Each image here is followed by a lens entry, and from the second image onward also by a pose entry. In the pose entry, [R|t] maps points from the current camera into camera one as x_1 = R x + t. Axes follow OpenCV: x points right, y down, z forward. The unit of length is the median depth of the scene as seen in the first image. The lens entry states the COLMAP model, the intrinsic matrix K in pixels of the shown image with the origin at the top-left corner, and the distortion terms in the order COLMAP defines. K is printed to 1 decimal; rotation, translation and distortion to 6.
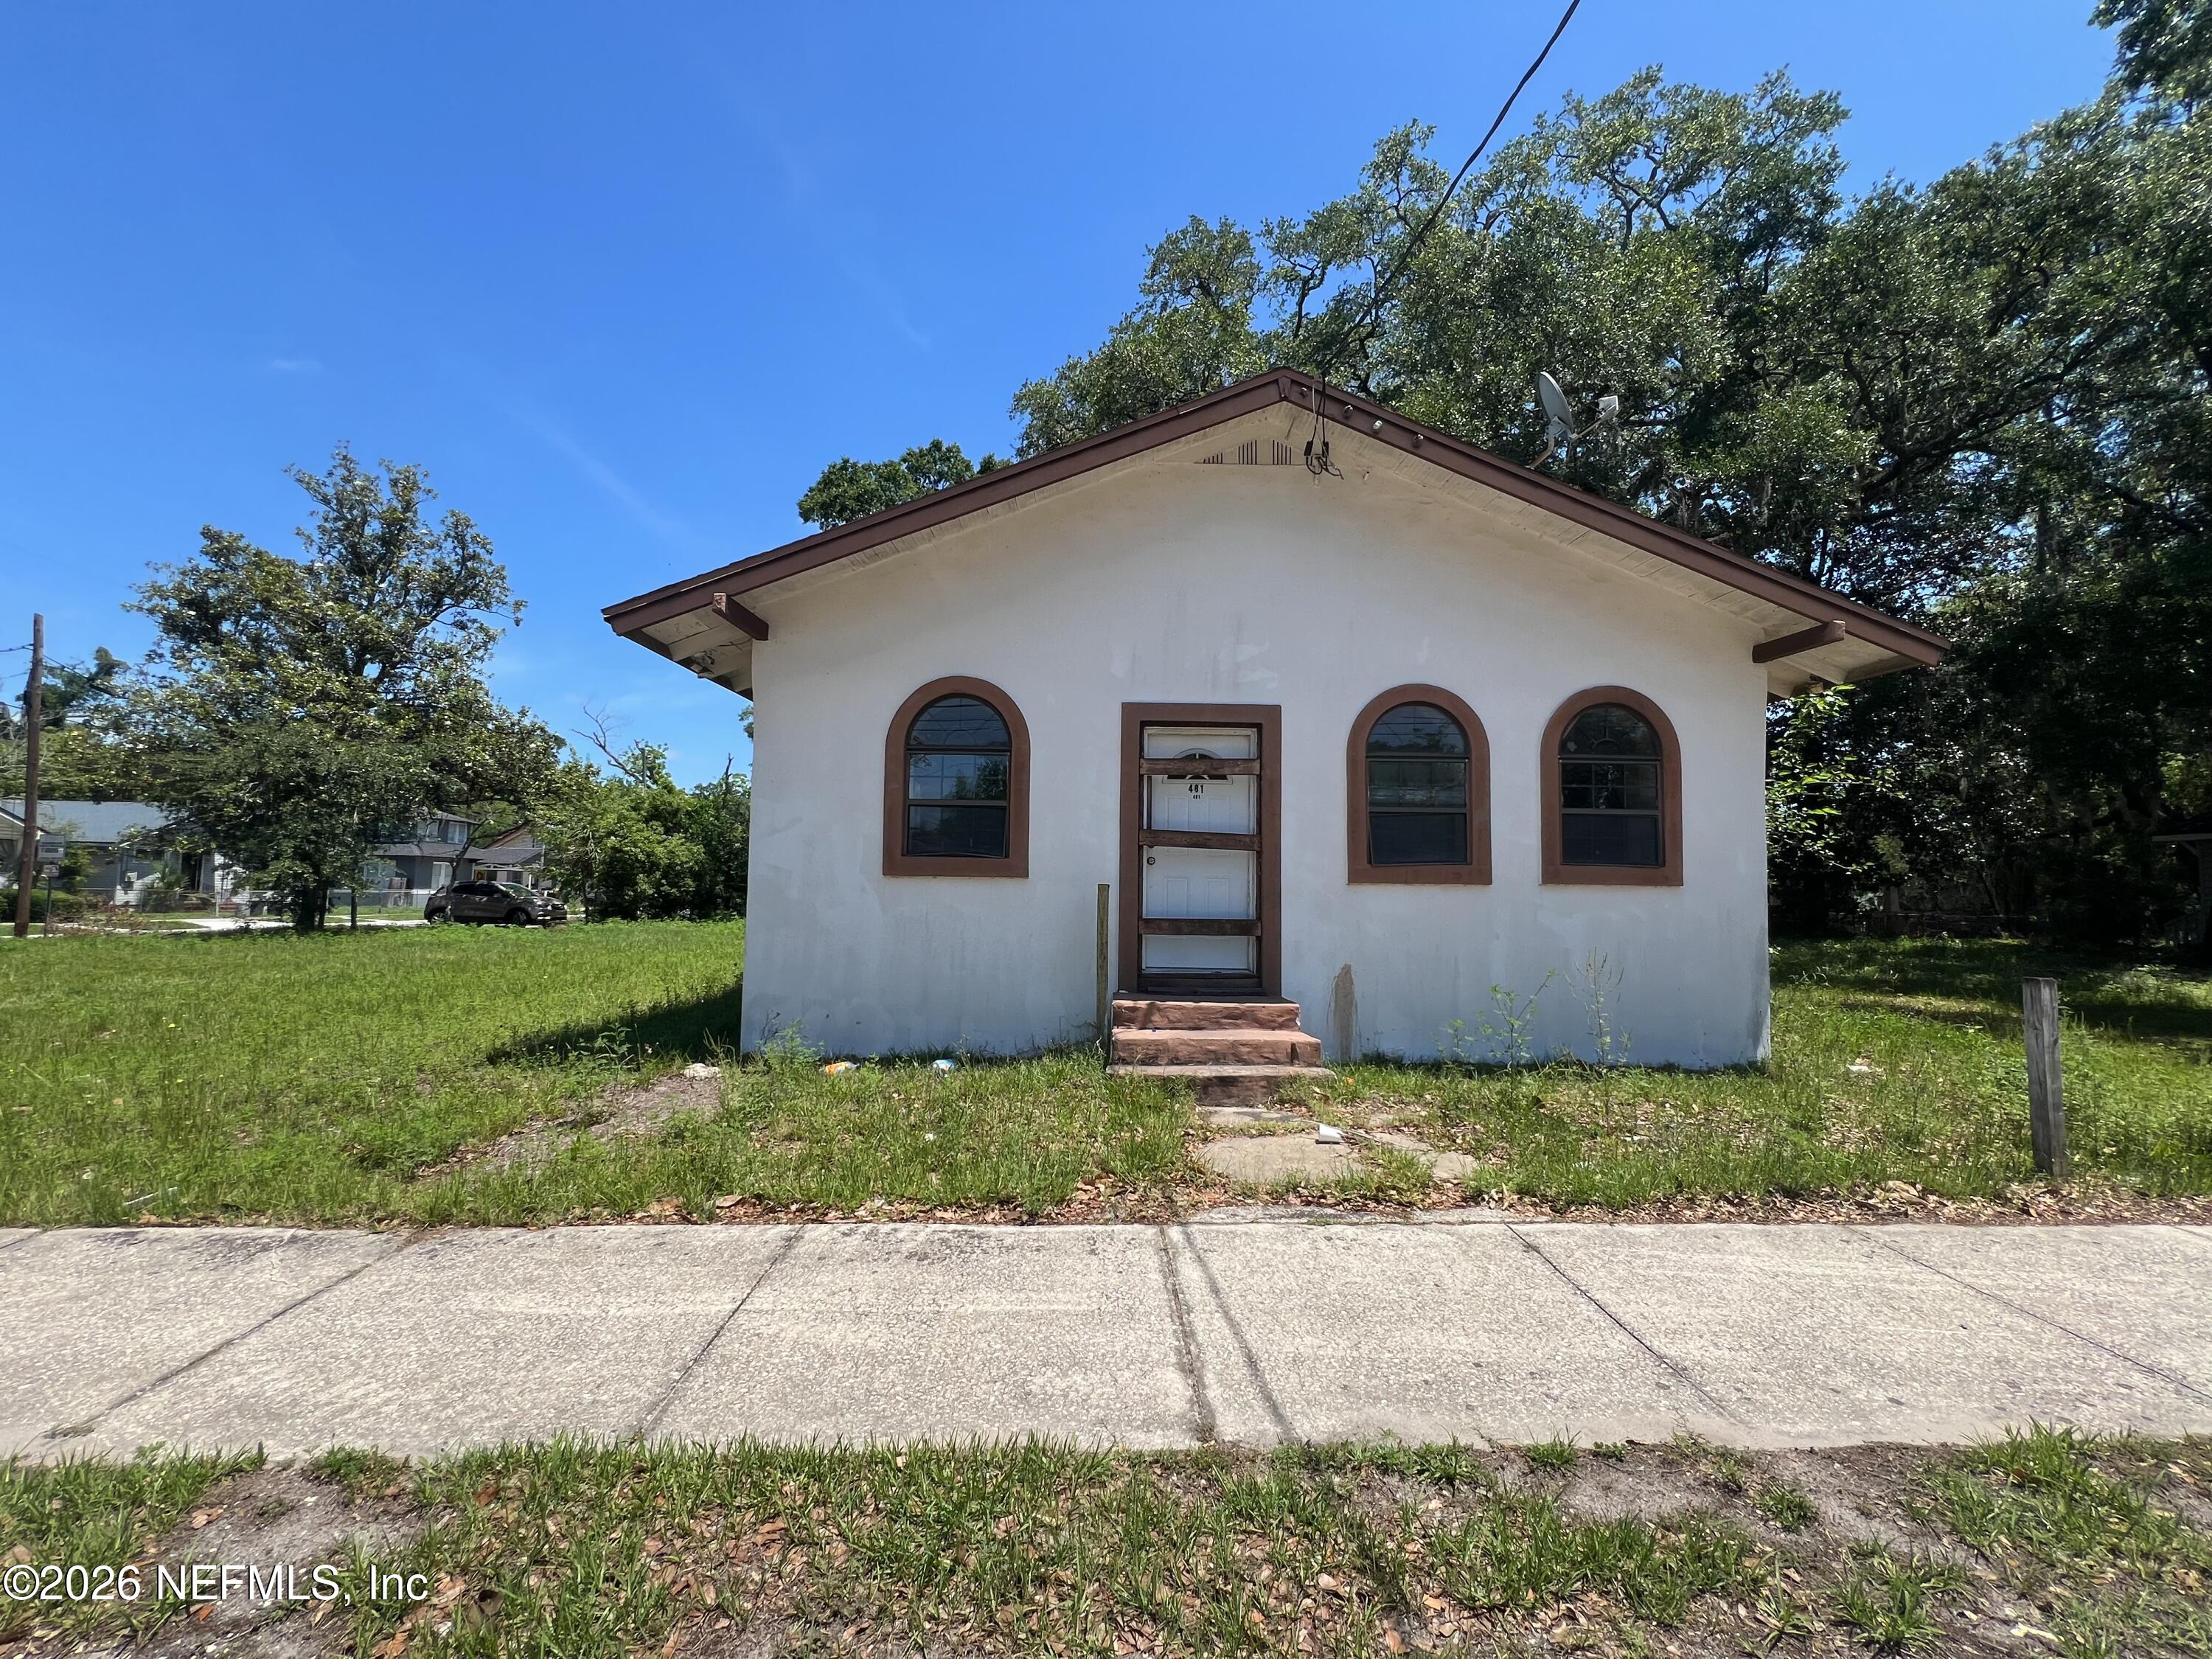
lens RADIAL K [[886.0, 0, 1108.5], [0, 886.0, 832.1], [0, 0, 1]] dist [-0.000120, 0.000192]
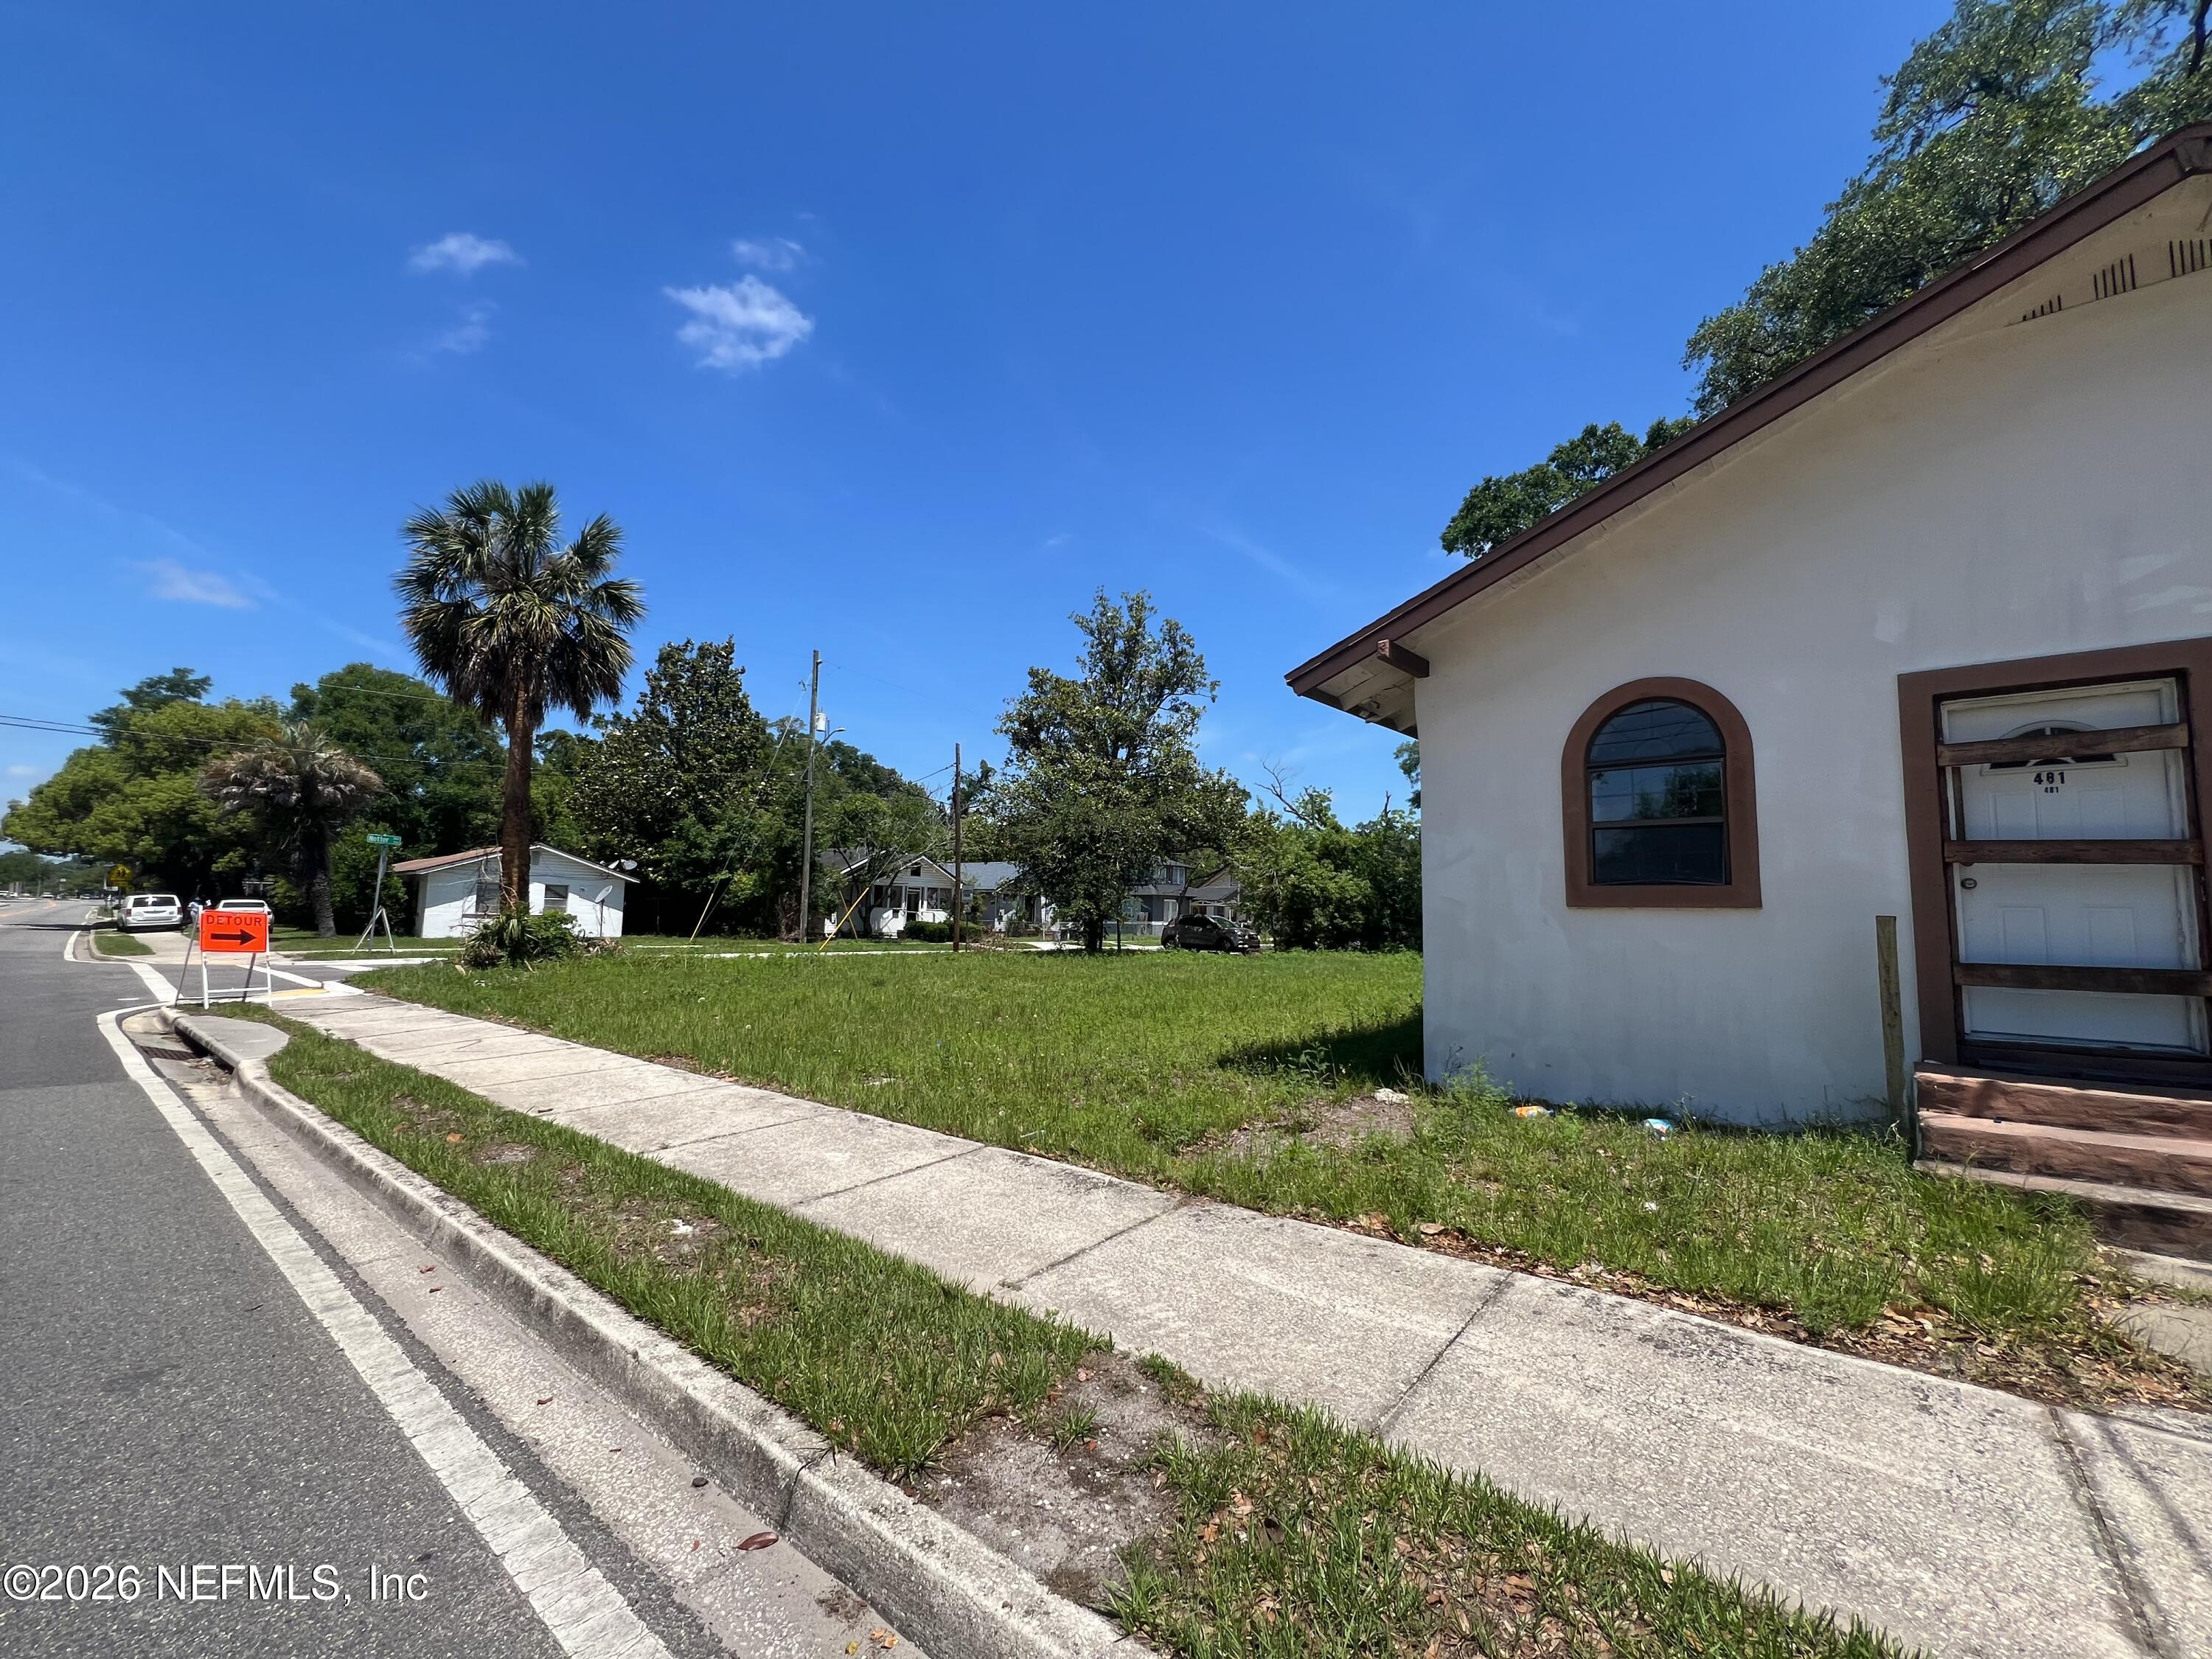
lens RADIAL K [[886.0, 0, 1110.3], [0, 886.0, 833.7], [0, 0, 1]] dist [-0.000120, 0.000192]
pose [[0.758451, -0.061925, -0.648781, -0.012302], [0.039046, 0.998005, -0.049612, 0.000088], [0.650559, 0.012295, 0.759356, -0.010202]]
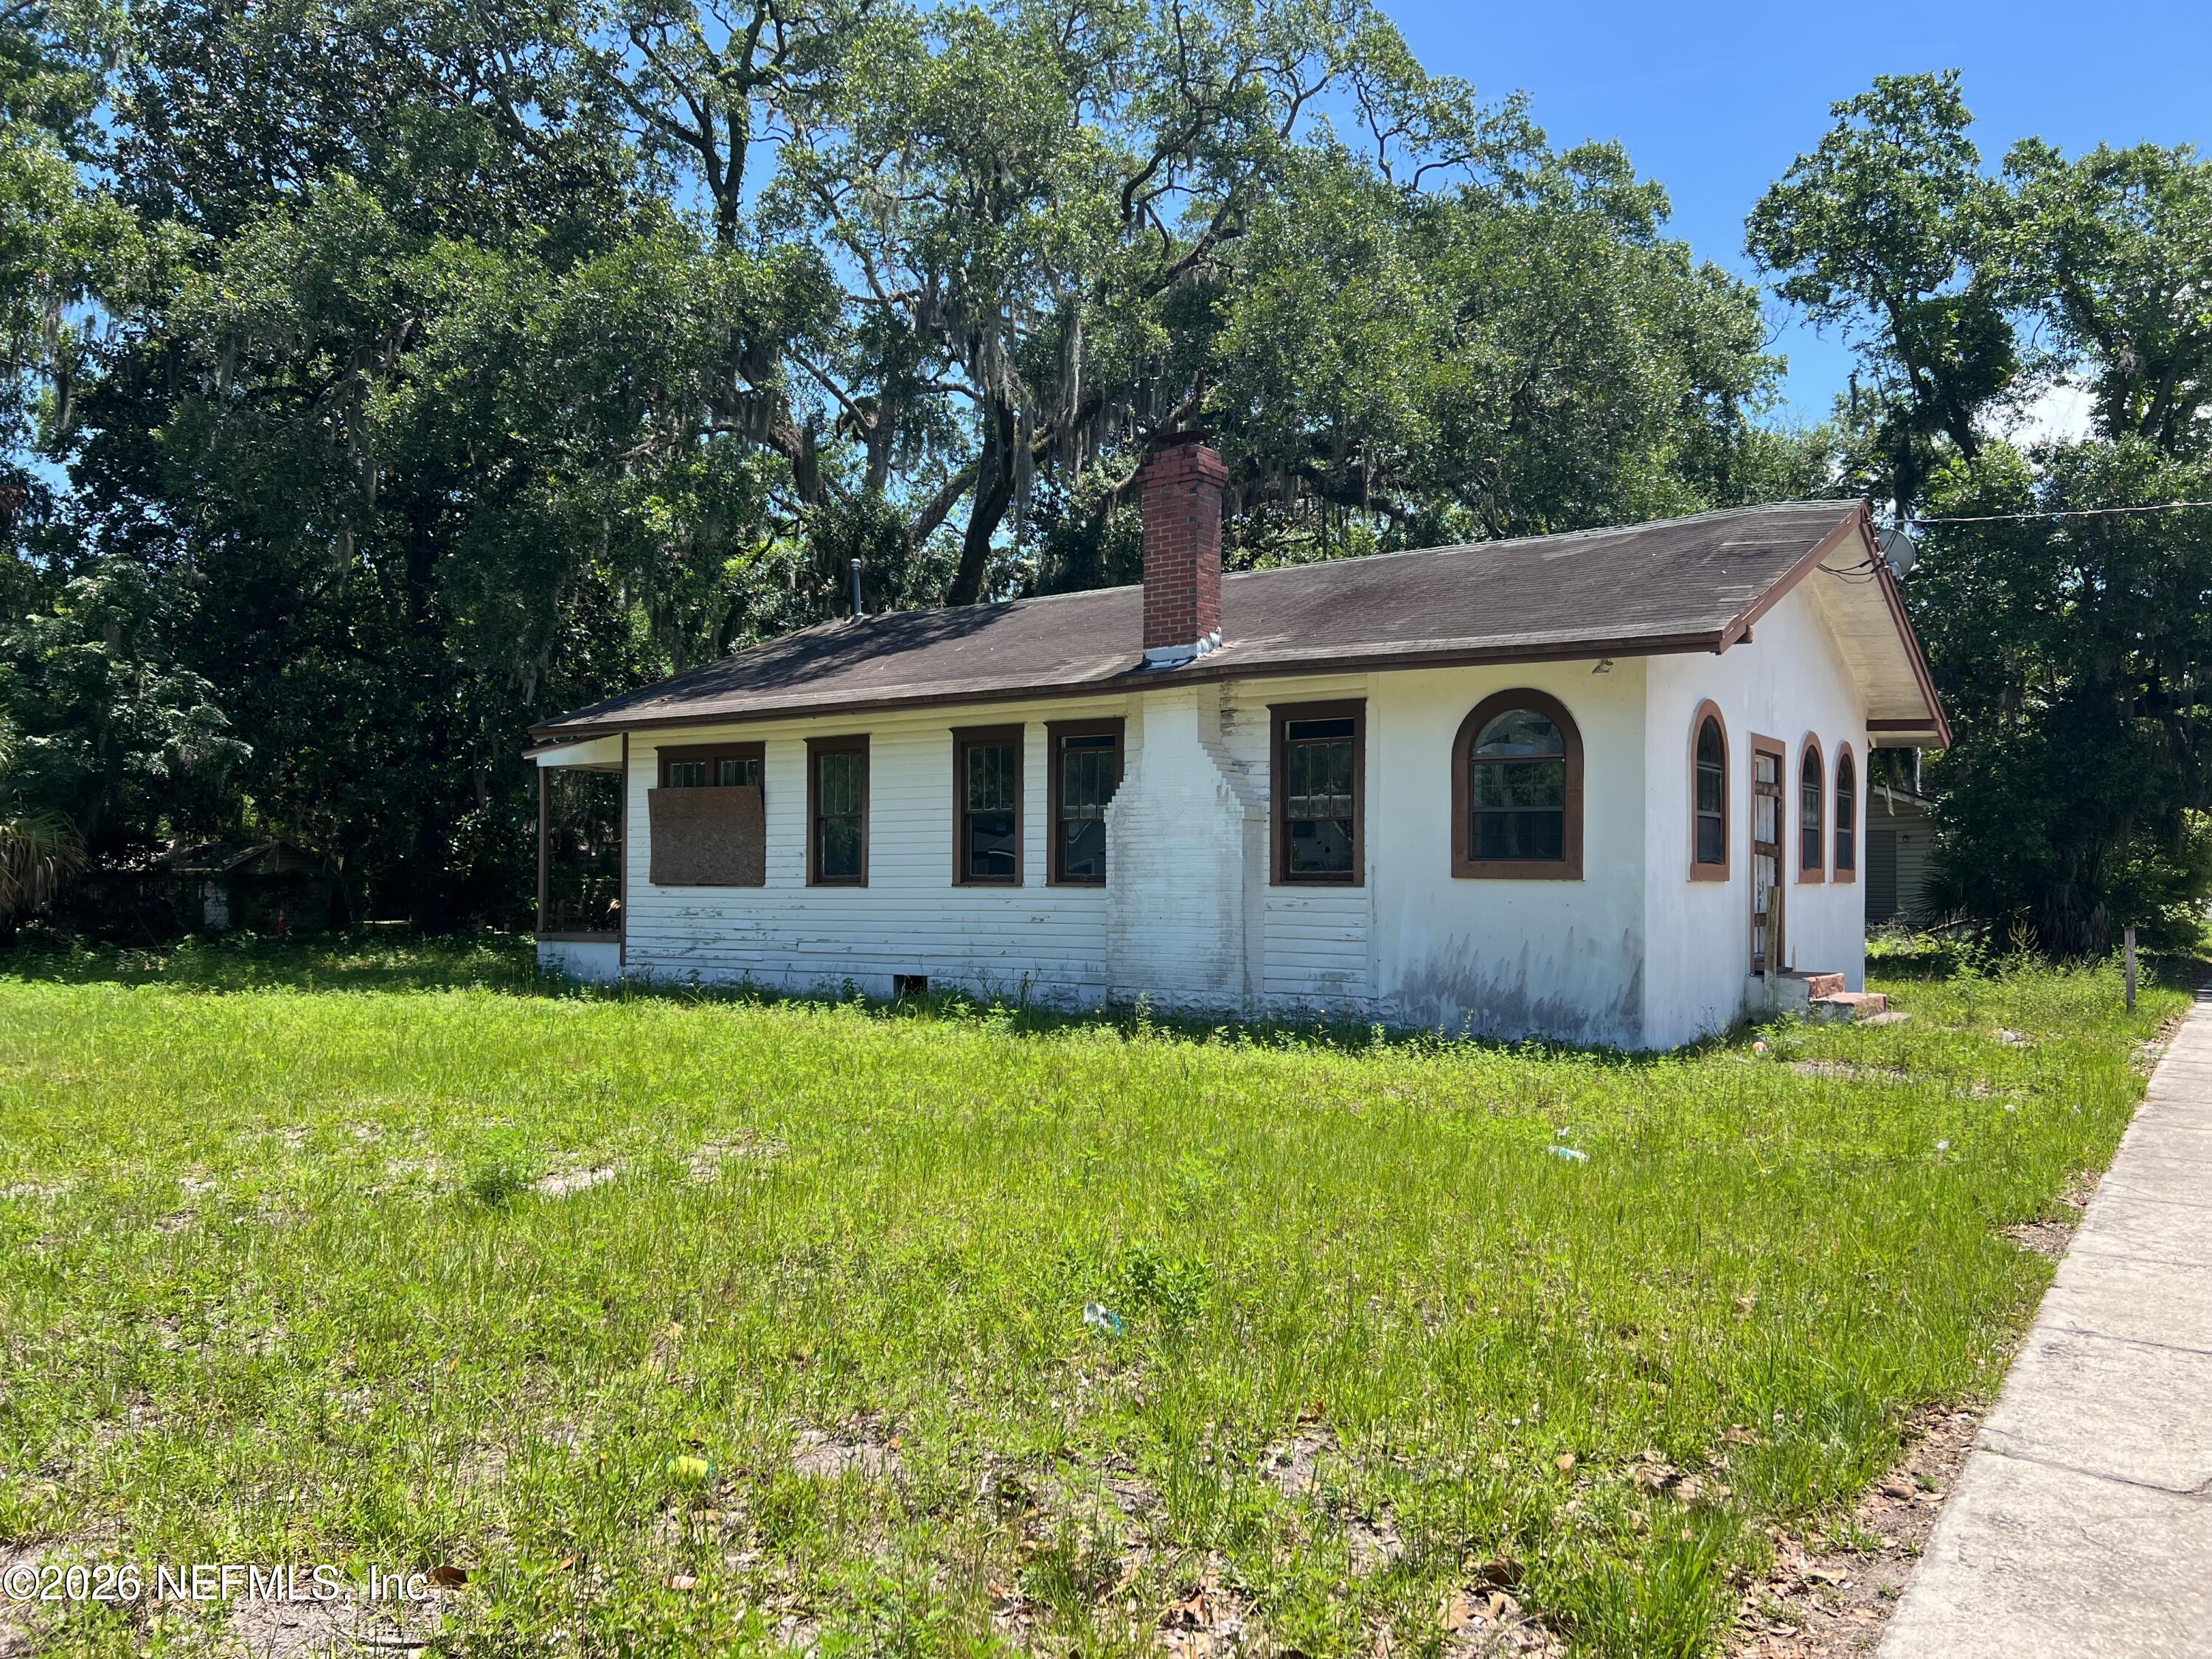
lens RADIAL K [[1705.0, 0, 1099.0], [0, 1705.0, 838.8], [0, 0, 1]] dist [0.026971, -0.007832]
pose [[0.599636, 0.011713, 0.800187, -2.295858], [-0.044588, 0.998829, 0.018792, -0.008470], [-0.799030, -0.046947, 0.599456, 0.319641]]
